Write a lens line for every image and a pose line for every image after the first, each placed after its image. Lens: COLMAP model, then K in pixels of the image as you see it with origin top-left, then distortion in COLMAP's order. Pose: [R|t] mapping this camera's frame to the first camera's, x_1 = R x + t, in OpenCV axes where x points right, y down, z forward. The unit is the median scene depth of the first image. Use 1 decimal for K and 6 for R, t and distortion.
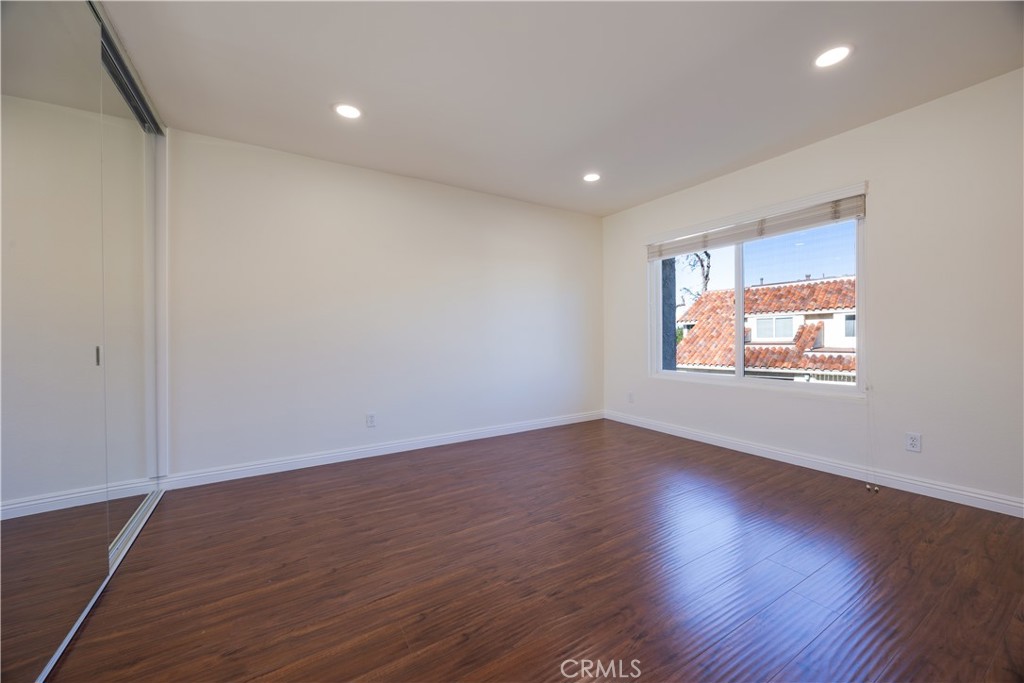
lens RADIAL K [[387.4, 0, 506.6], [0, 387.4, 351.6], [0, 0, 1]] dist [-0.005930, 0.000681]
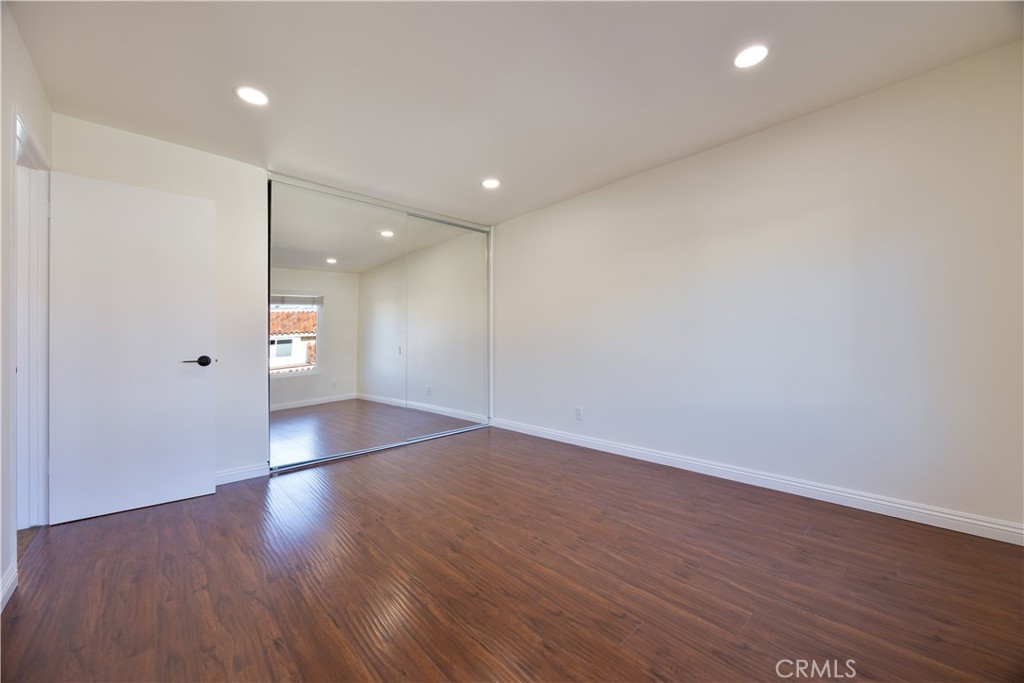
lens RADIAL K [[387.4, 0, 509.3], [0, 387.4, 338.2], [0, 0, 1]] dist [-0.005930, 0.000681]
pose [[0.189108, -0.011815, -0.981885, 0.877901], [-0.028631, 0.999436, -0.017541, -0.018389], [0.981539, 0.031430, 0.188663, 0.710580]]
